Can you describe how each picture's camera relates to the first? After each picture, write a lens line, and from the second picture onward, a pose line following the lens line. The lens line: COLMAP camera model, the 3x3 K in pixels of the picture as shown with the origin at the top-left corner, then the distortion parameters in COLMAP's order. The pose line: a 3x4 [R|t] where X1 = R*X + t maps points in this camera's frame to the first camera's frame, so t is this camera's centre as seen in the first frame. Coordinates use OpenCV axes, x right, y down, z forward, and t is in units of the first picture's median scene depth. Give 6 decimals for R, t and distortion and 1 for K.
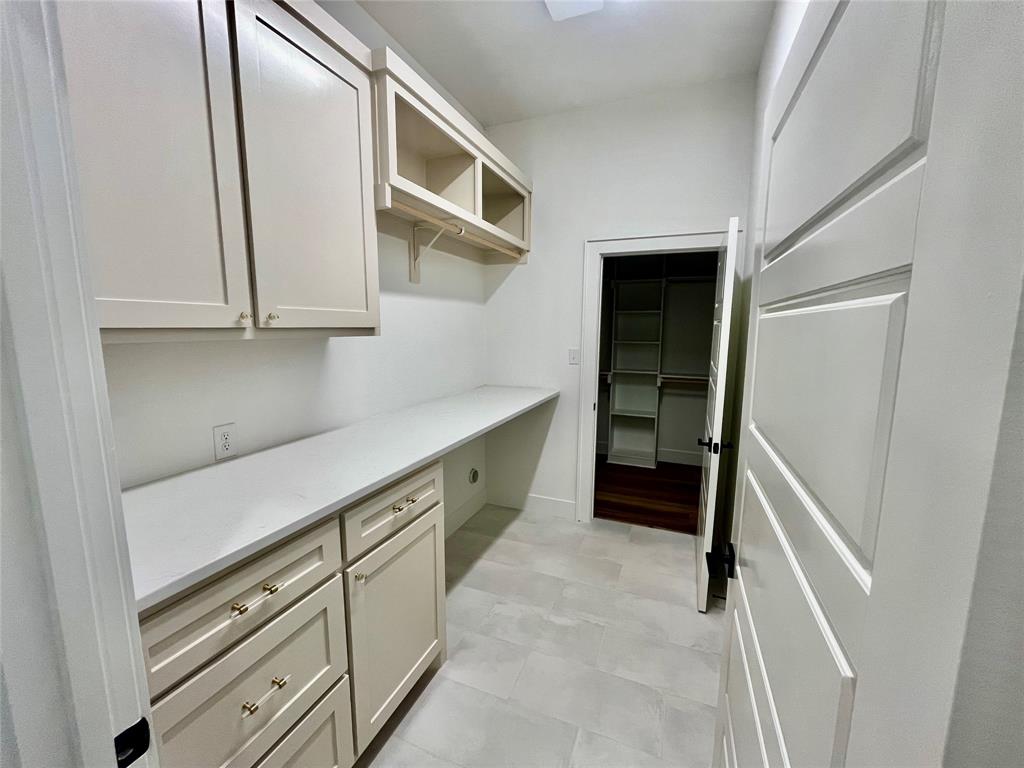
lens RADIAL K [[413.0, 0, 508.2], [0, 413.0, 386.0], [0, 0, 1]] dist [-0.000399, -0.001486]
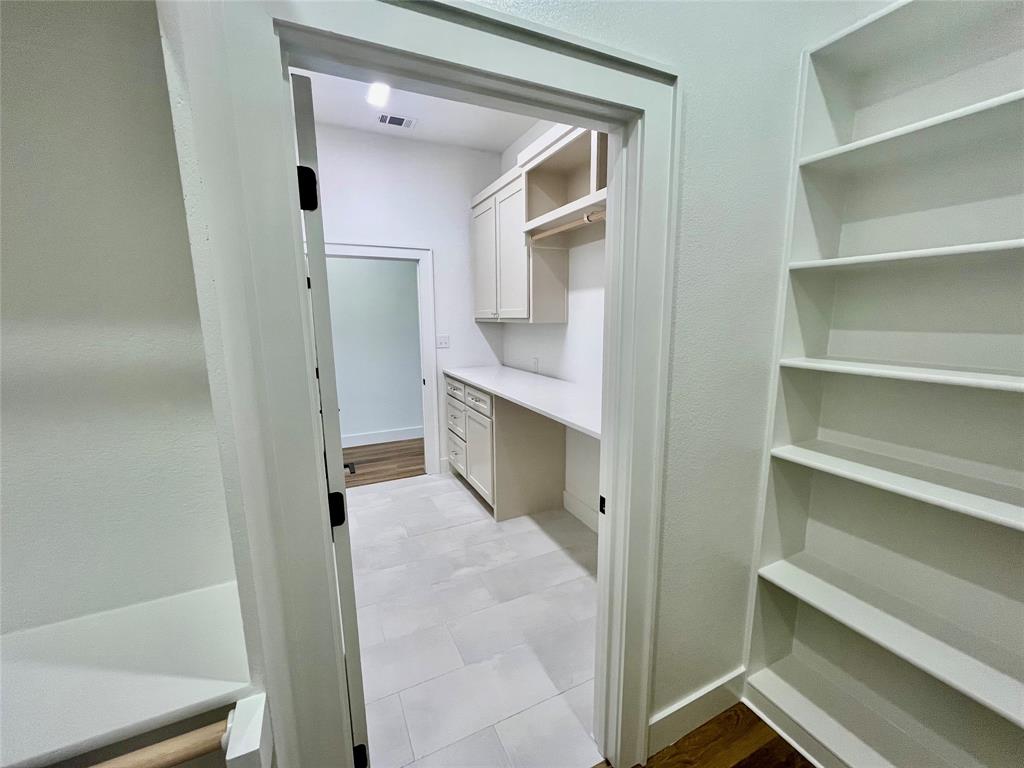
lens RADIAL K [[413.0, 0, 508.7], [0, 413.0, 385.4], [0, 0, 1]] dist [-0.000399, -0.001486]
pose [[-0.674663, 0.122429, -0.727902, 0.878029], [-0.101038, 0.961548, 0.255375, -0.259337], [0.731178, 0.245838, -0.636351, 1.809128]]
